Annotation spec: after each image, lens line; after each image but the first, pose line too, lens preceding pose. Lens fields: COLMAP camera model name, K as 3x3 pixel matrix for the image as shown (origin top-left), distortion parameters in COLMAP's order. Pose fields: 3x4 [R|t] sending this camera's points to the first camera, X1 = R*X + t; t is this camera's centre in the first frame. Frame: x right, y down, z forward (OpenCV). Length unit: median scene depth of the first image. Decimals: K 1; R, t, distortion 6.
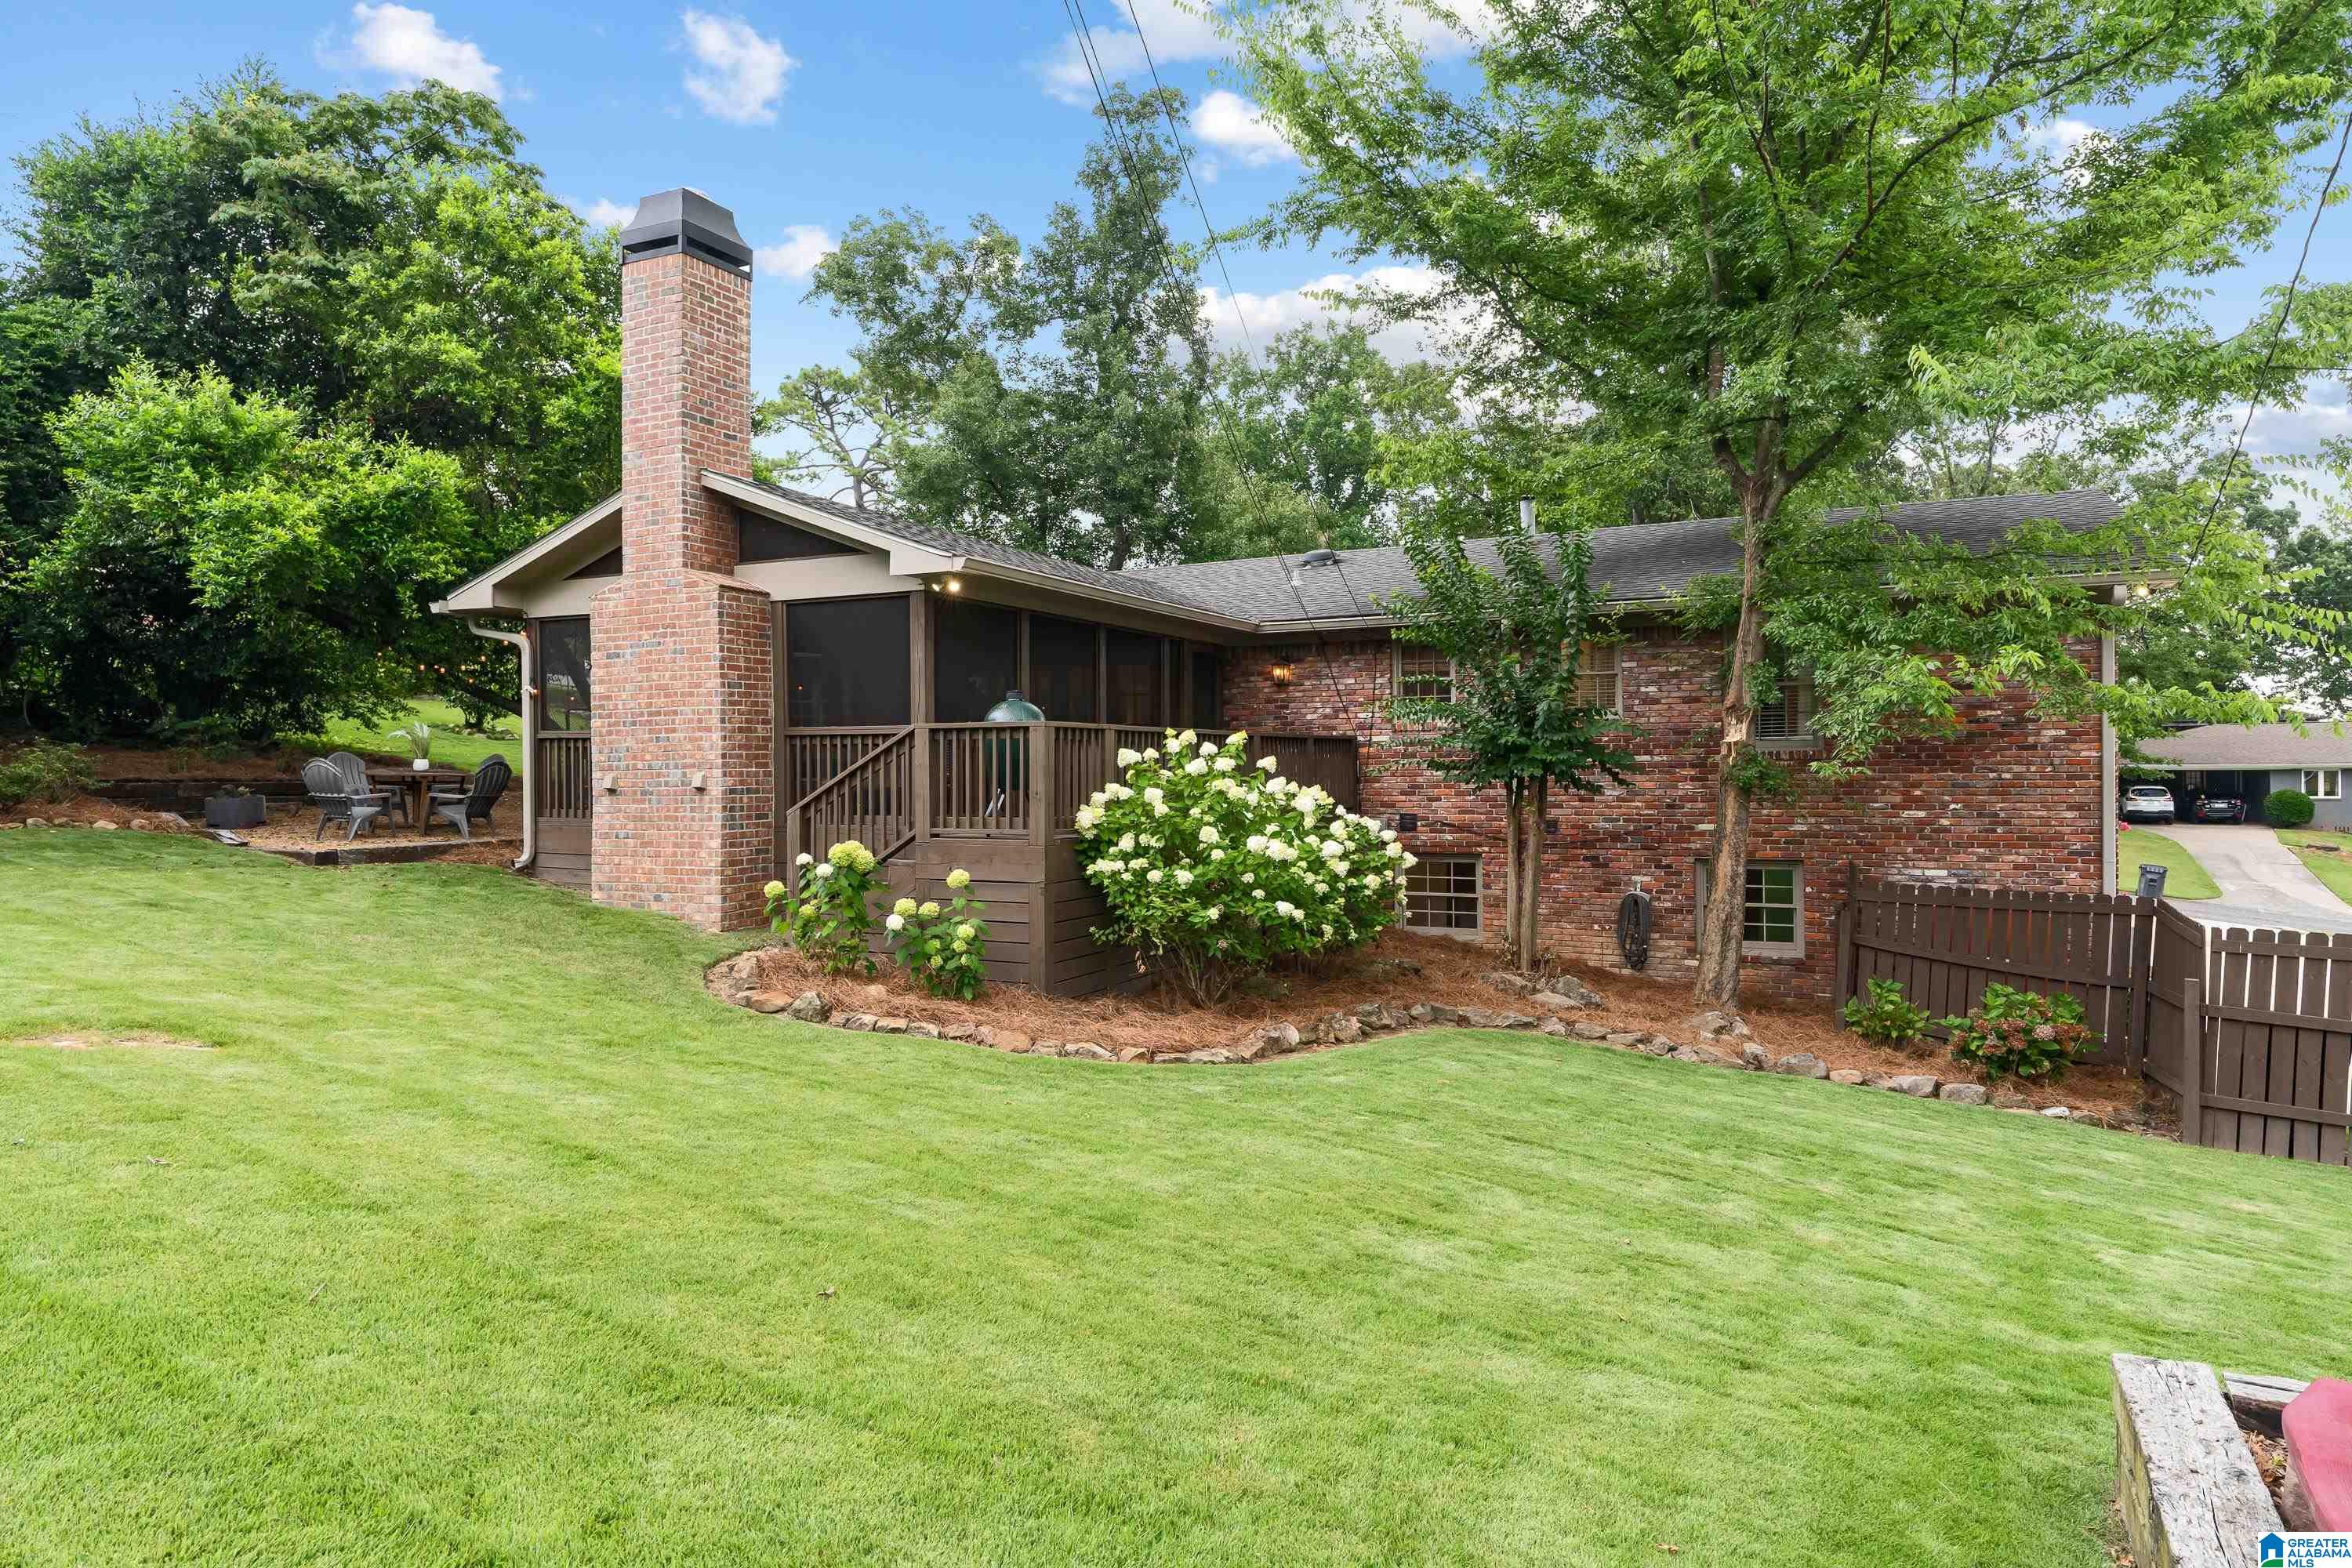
lens RADIAL K [[1342.8, 0, 1176.1], [0, 1342.8, 771.4], [0, 0, 1]] dist [0.000711, 0.000164]
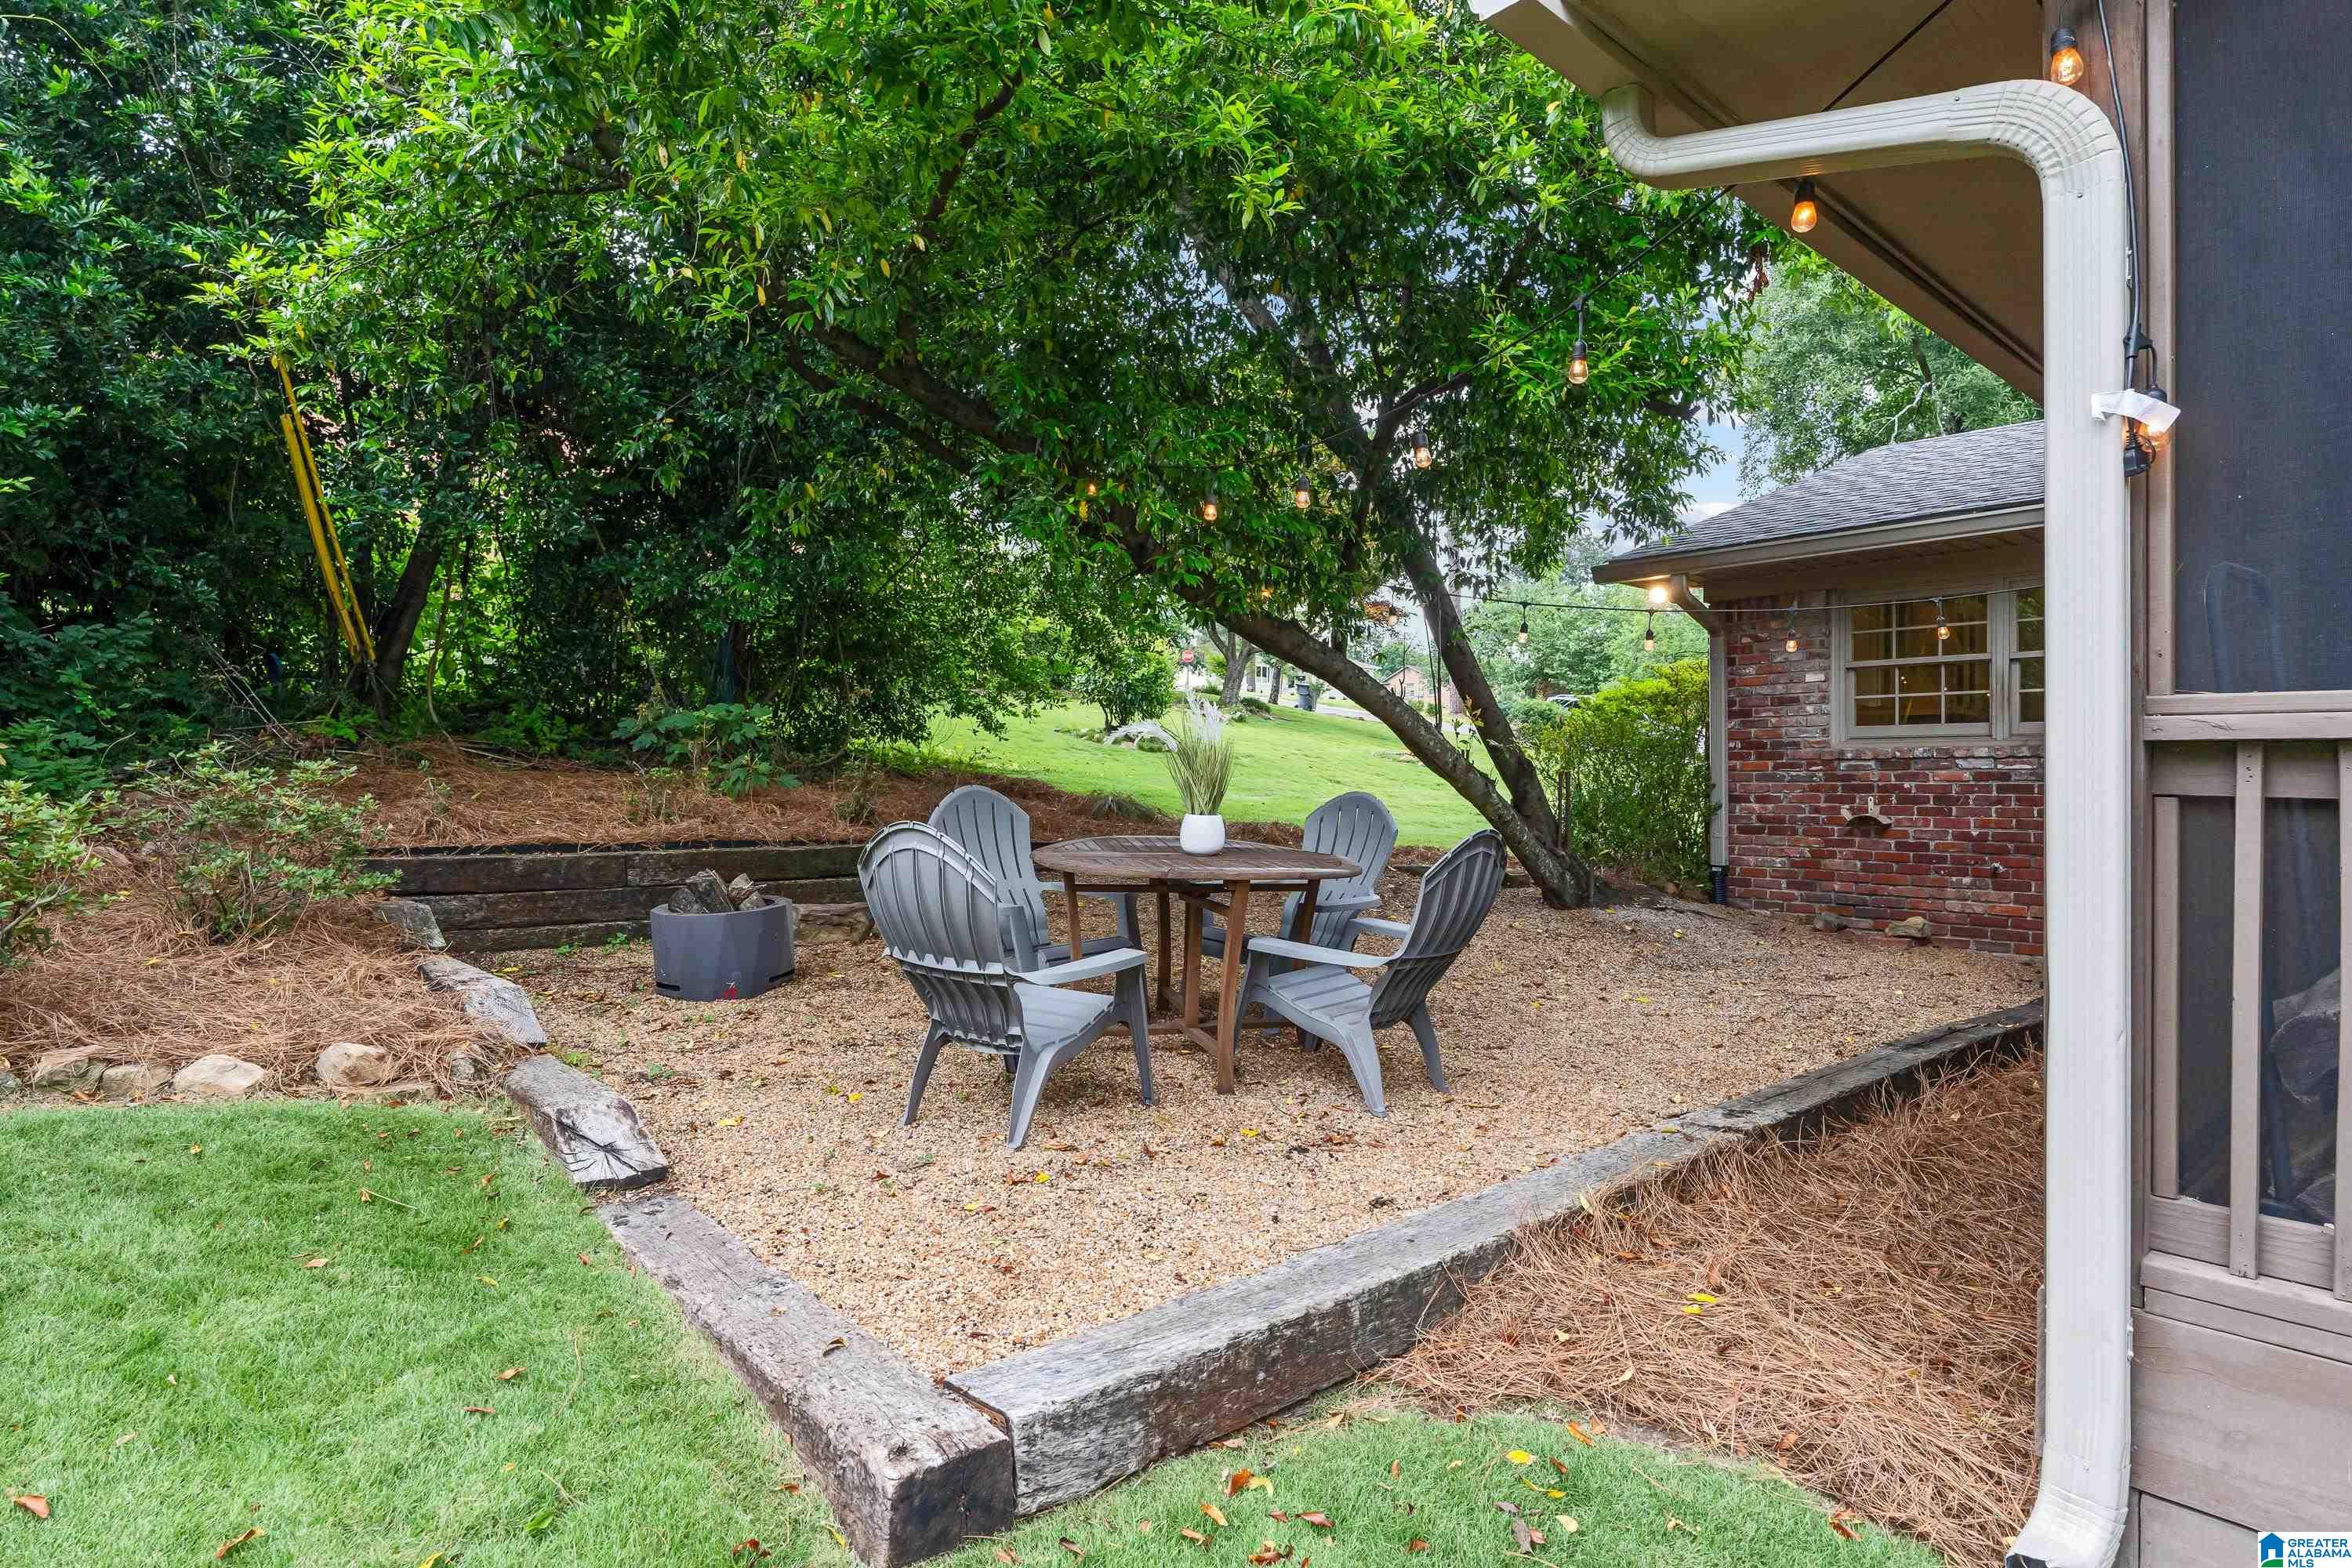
lens RADIAL K [[1342.8, 0, 1176.6], [0, 1342.8, 783.9], [0, 0, 1]] dist [0.000711, 0.000164]
pose [[0.929853, 0.007499, -0.367854, -0.323956], [-0.007227, 0.999972, 0.002119, -0.011630], [0.367859, 0.000688, 0.929881, 0.507912]]
